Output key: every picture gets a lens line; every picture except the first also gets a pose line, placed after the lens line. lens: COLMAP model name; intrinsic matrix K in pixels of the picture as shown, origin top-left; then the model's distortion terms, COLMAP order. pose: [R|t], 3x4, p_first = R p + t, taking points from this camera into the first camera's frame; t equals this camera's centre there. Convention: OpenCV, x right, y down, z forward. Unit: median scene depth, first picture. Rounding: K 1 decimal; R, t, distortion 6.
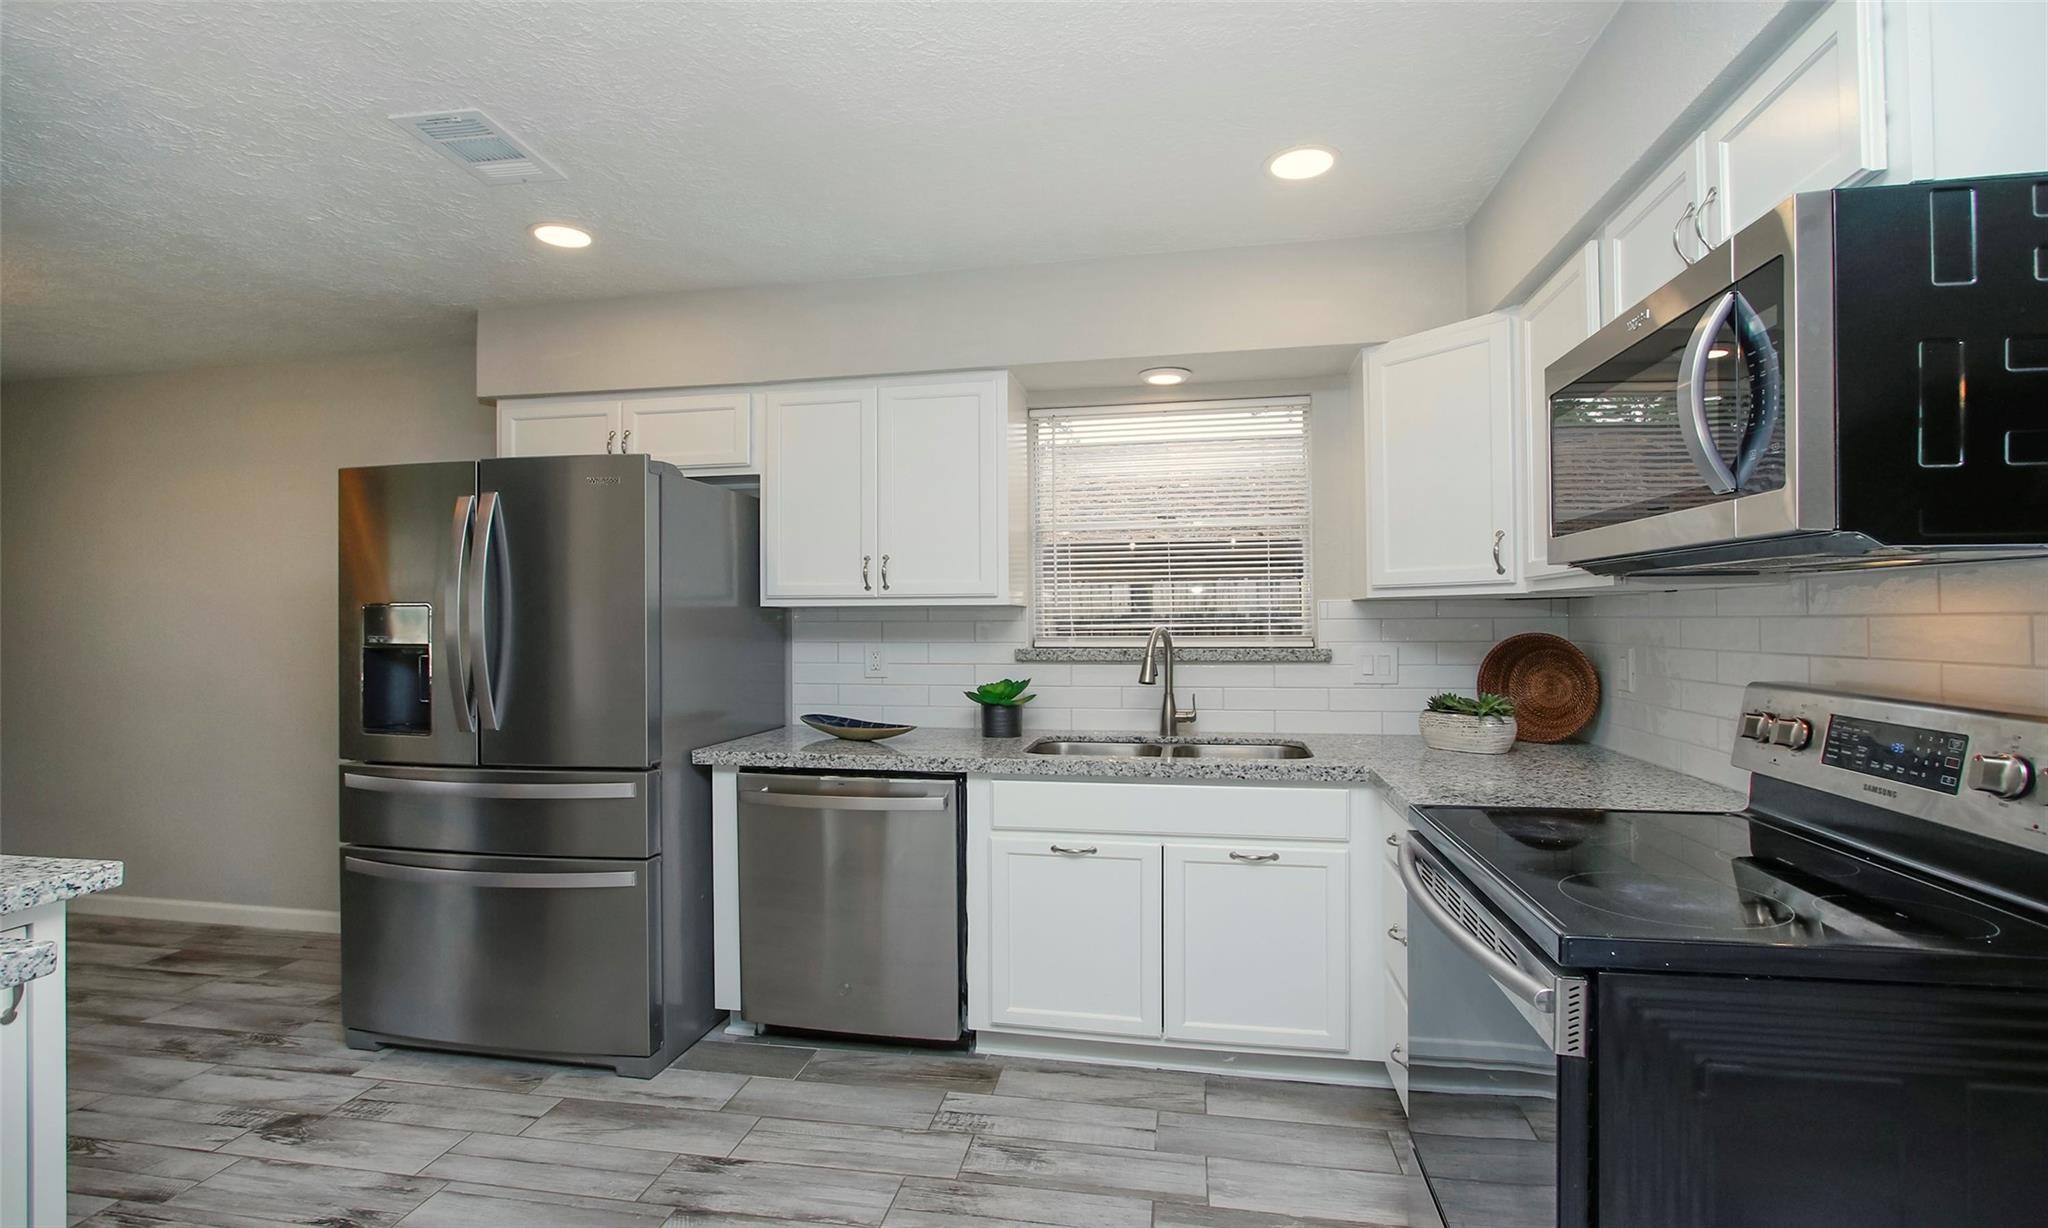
lens RADIAL K [[967.0, 0, 971.8], [0, 967.0, 612.5], [0, 0, 1]] dist [-0.011503, 0.001235]
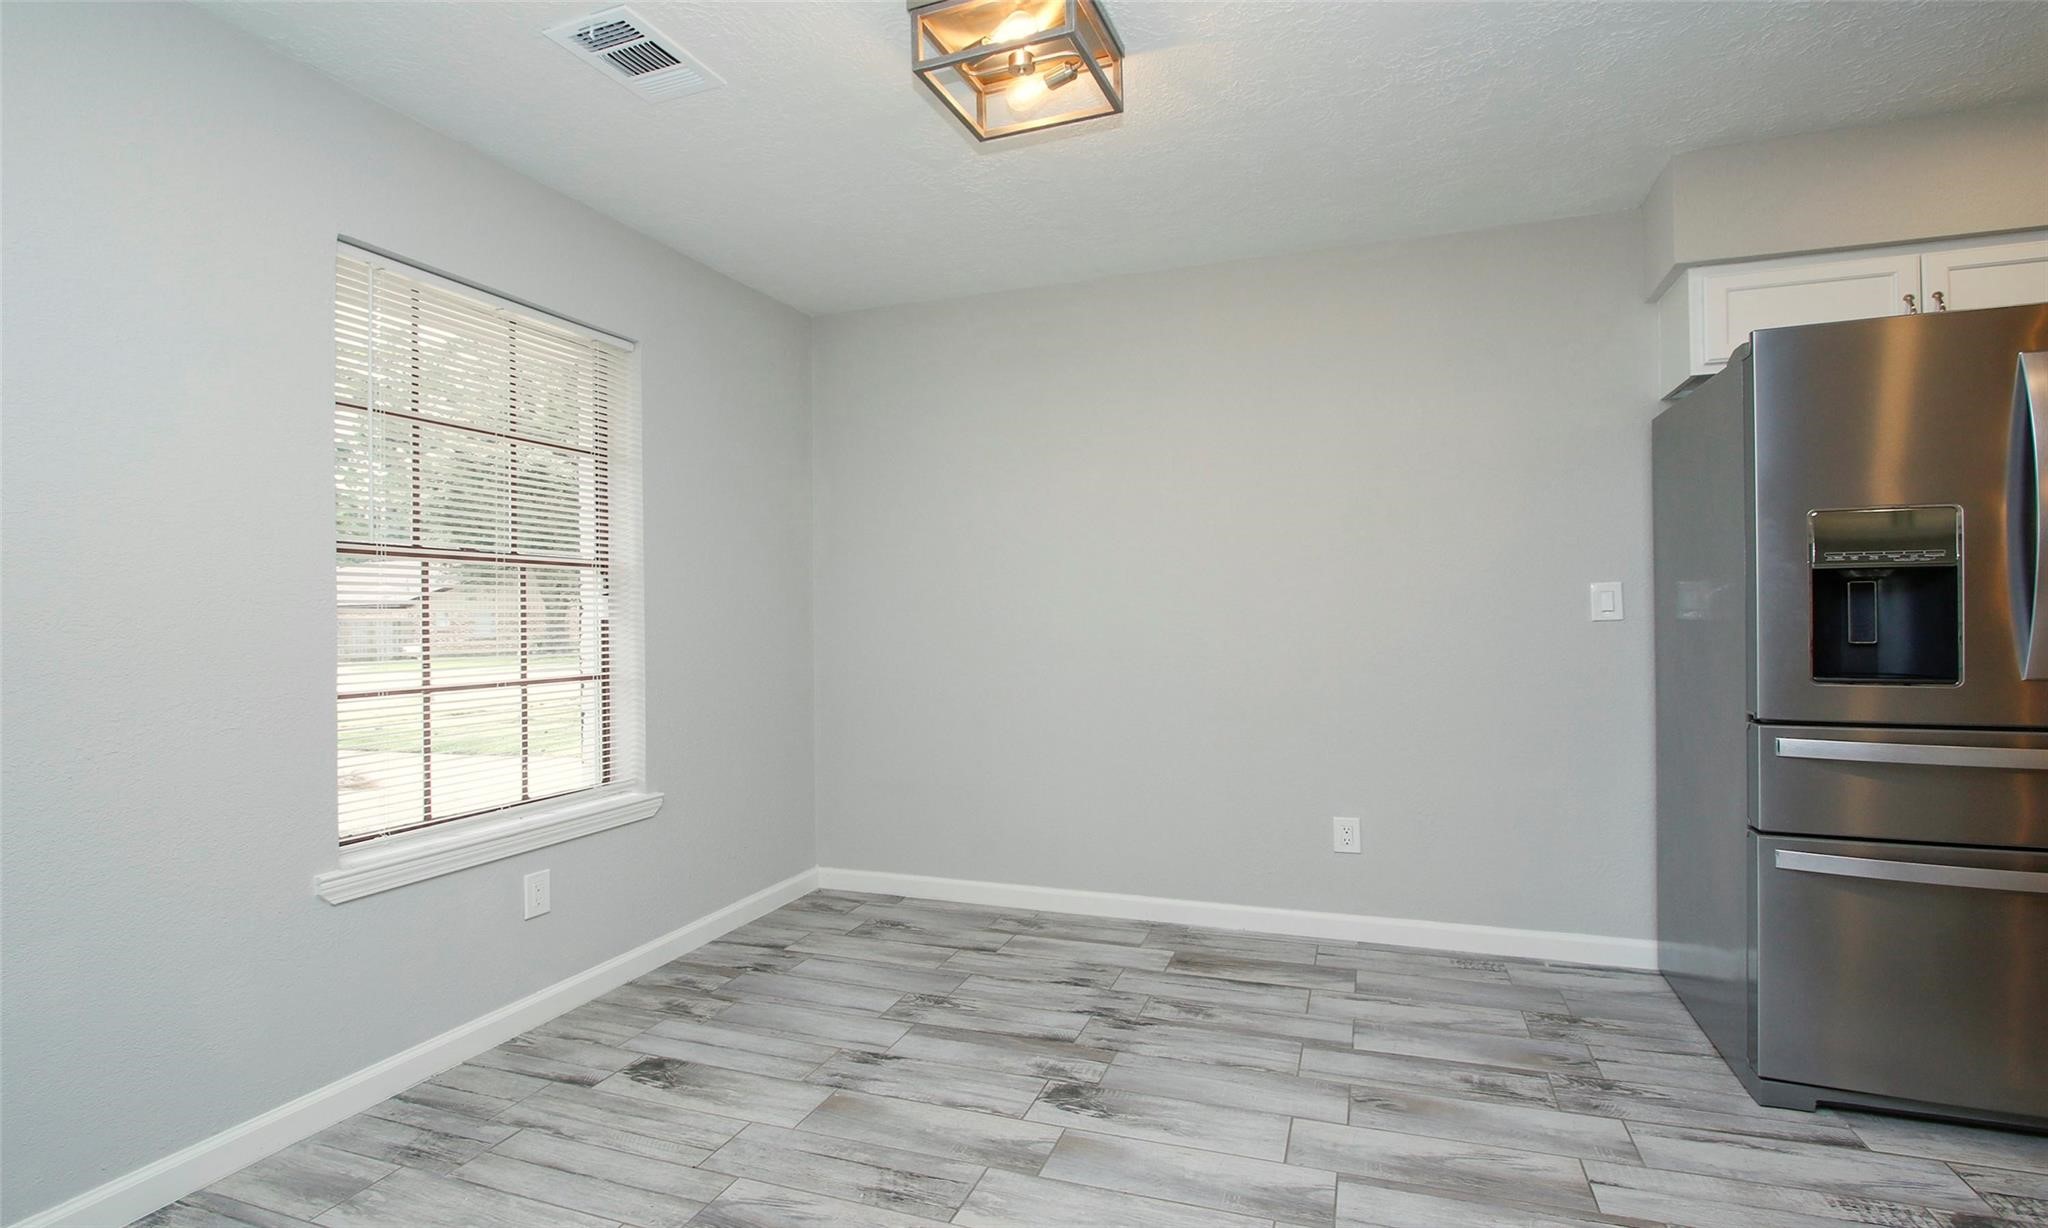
lens RADIAL K [[941.4, 0, 998.5], [0, 941.4, 600.2], [0, 0, 1]] dist [-0.054373, 0.017079]
pose [[0.990553, 0.004311, -0.137063, -1.184558], [-0.004164, 0.999990, 0.001361, 0.040566], [0.137068, -0.000777, 0.990561, 0.178343]]
